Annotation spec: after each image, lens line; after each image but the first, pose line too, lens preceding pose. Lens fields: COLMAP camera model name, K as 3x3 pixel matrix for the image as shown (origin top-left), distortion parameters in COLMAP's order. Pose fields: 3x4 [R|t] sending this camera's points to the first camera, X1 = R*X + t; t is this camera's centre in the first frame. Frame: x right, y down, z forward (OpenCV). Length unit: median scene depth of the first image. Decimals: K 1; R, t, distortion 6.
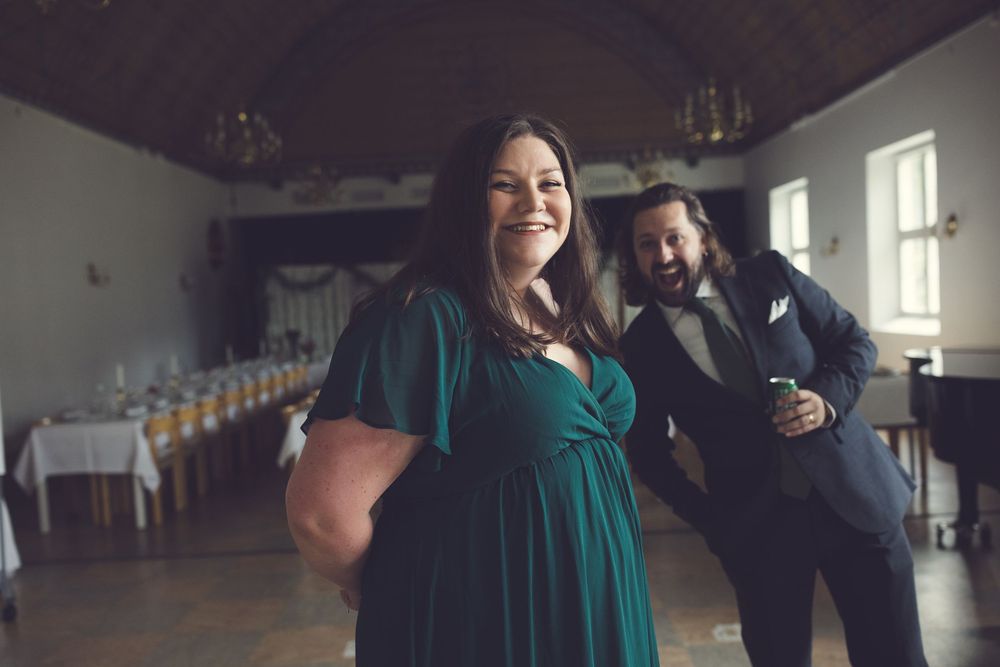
lens RADIAL K [[1038.7, 0, 500.0], [0, 1038.7, 333.5], [0, 0, 1]] dist [-0.008094, -0.025707]
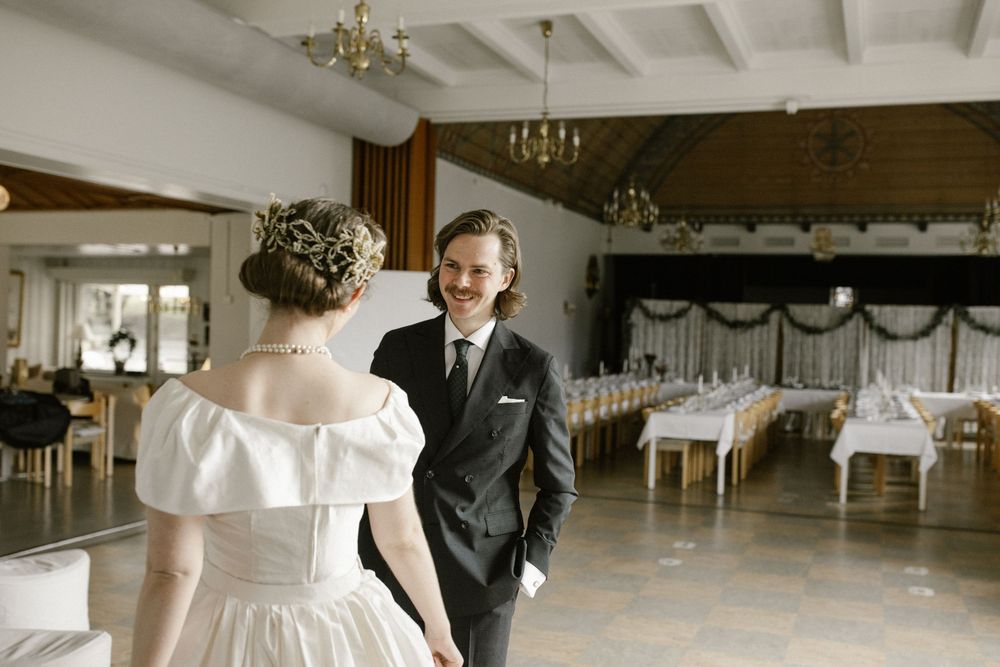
lens RADIAL K [[1038.7, 0, 500.0], [0, 1038.7, 333.5], [0, 0, 1]] dist [-0.008094, -0.025707]
pose [[0.940420, 0.087176, -0.328651, 0.030451], [-0.095416, 0.995397, -0.008997, 0.000805], [0.326353, 0.039820, 0.944409, -0.197887]]
